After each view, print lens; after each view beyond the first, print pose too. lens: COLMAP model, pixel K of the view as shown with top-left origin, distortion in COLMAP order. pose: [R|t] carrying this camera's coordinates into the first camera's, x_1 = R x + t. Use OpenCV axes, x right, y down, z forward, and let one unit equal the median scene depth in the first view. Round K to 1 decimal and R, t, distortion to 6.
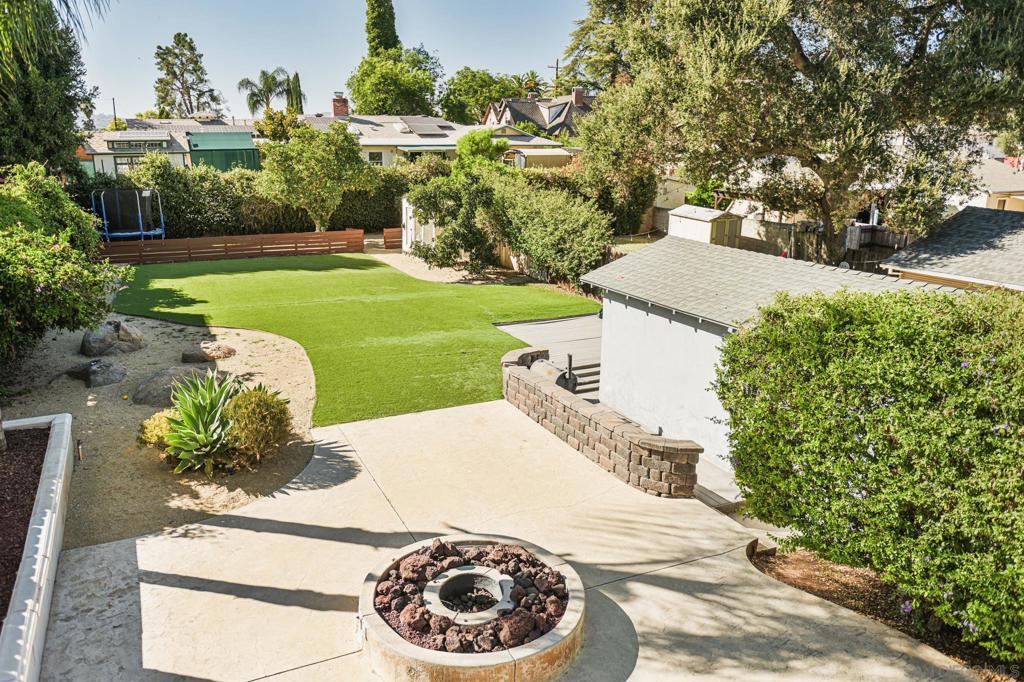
lens RADIAL K [[780.7, 0, 512.0], [0, 780.7, 341.0], [0, 0, 1]] dist [-0.005866, -0.005637]
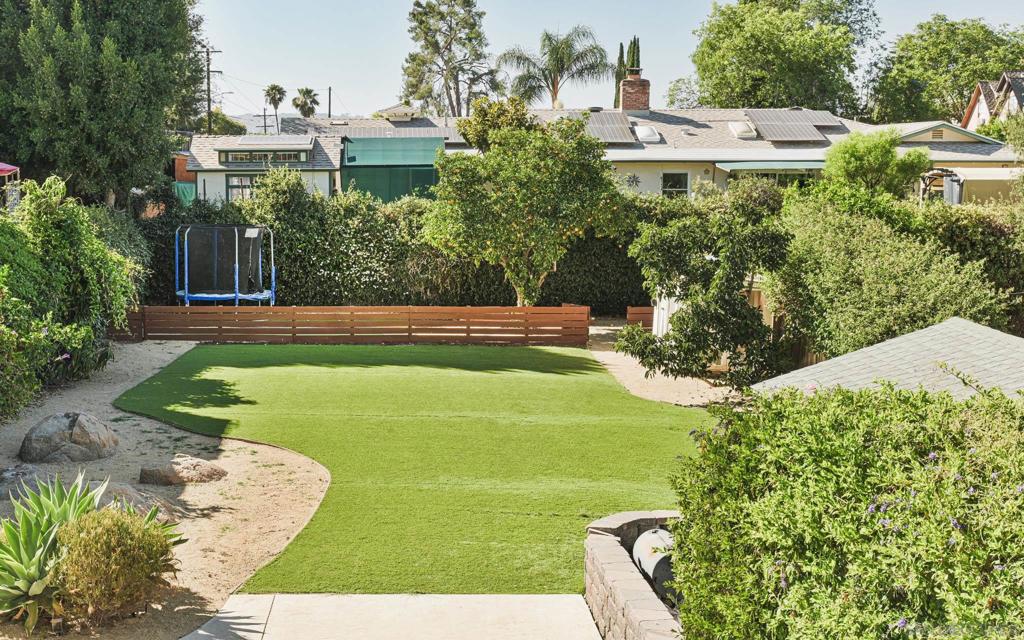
lens RADIAL K [[1604.0, 0, 512.0], [0, 1604.0, 320.0], [0, 0, 1]] dist [0.026188, 0.036766]
pose [[0.902699, 0.041700, -0.428247, 0.247164], [-0.108092, 0.985352, -0.131899, 0.022529], [0.416473, 0.165355, 0.893984, -0.036766]]
